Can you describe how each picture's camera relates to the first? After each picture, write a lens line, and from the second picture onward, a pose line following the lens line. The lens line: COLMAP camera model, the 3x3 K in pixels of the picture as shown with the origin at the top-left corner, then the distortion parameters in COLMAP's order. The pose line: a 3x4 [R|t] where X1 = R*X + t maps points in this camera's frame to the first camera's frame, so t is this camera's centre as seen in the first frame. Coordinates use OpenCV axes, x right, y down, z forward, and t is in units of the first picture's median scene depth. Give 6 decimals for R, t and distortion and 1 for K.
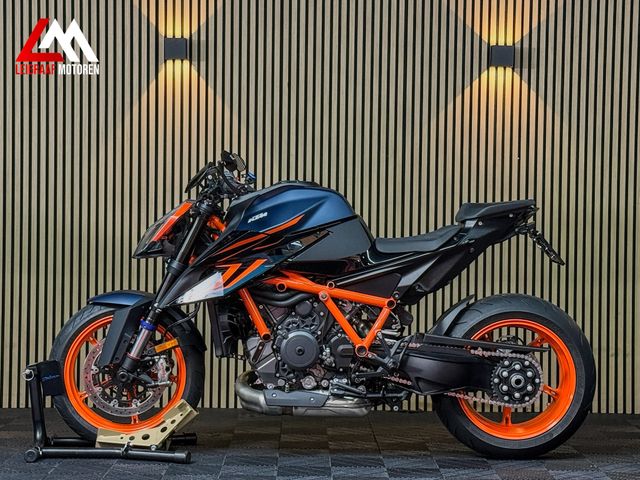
lens RADIAL K [[1389.3, 0, 320.0], [0, 1389.3, 240.0], [0, 0, 1]] dist [0.085053, 0.333178]
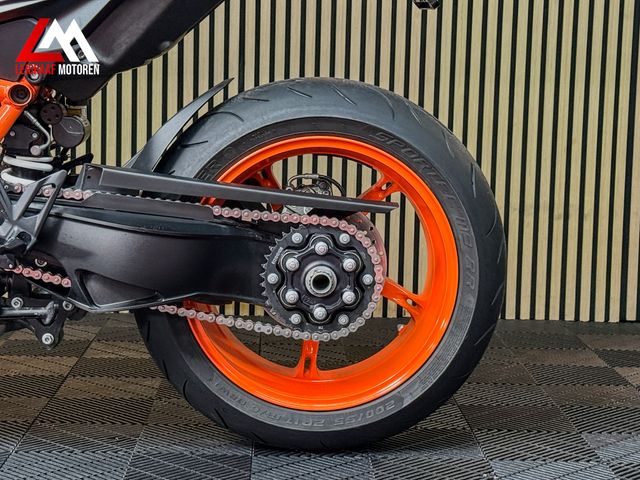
lens RADIAL K [[1386.9, 0, 331.2], [0, 1386.9, 241.5], [0, 0, 1]] dist [0.098018, 0.219063]
pose [[0.999557, 0.009662, 0.028164, 0.132491], [-0.012583, 0.994345, 0.105451, 0.044430], [-0.026986, -0.105758, 0.994026, 0.575741]]
